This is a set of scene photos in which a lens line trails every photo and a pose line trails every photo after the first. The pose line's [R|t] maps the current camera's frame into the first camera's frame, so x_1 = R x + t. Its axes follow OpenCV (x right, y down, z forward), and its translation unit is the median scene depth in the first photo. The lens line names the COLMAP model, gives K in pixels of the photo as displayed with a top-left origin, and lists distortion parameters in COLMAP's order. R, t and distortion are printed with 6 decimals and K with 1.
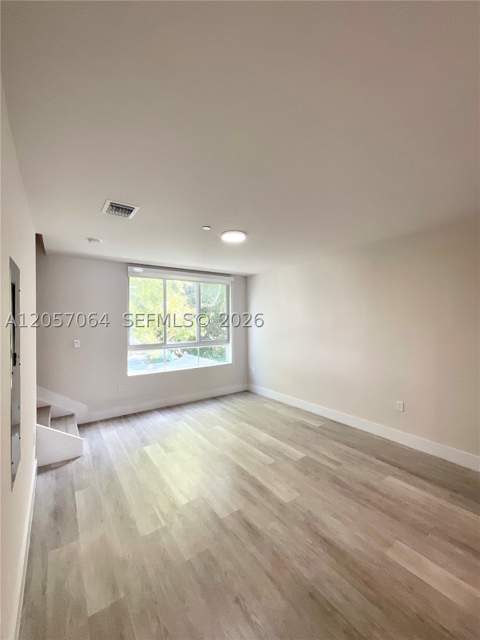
lens RADIAL K [[259.3, 0, 240.0], [0, 259.3, 320.0], [0, 0, 1]] dist [-0.000717, -0.000127]
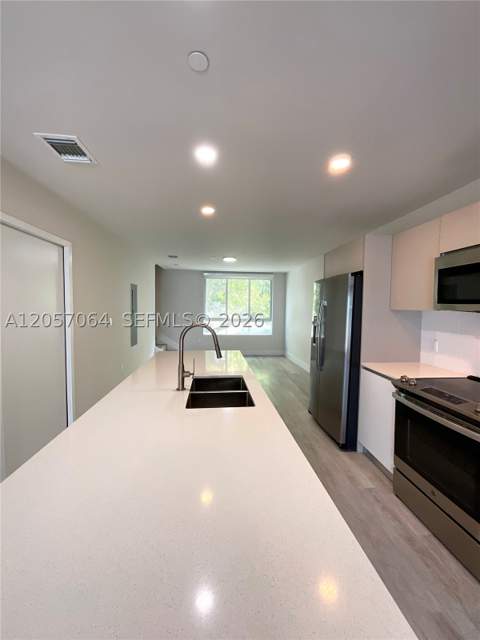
lens RADIAL K [[259.3, 0, 240.0], [0, 259.3, 320.0], [0, 0, 1]] dist [-0.000717, -0.000127]
pose [[0.863130, 0.039980, -0.503397, 0.988511], [-0.015188, 0.998465, 0.053256, 0.020402], [0.504754, -0.038321, 0.862412, -0.596983]]
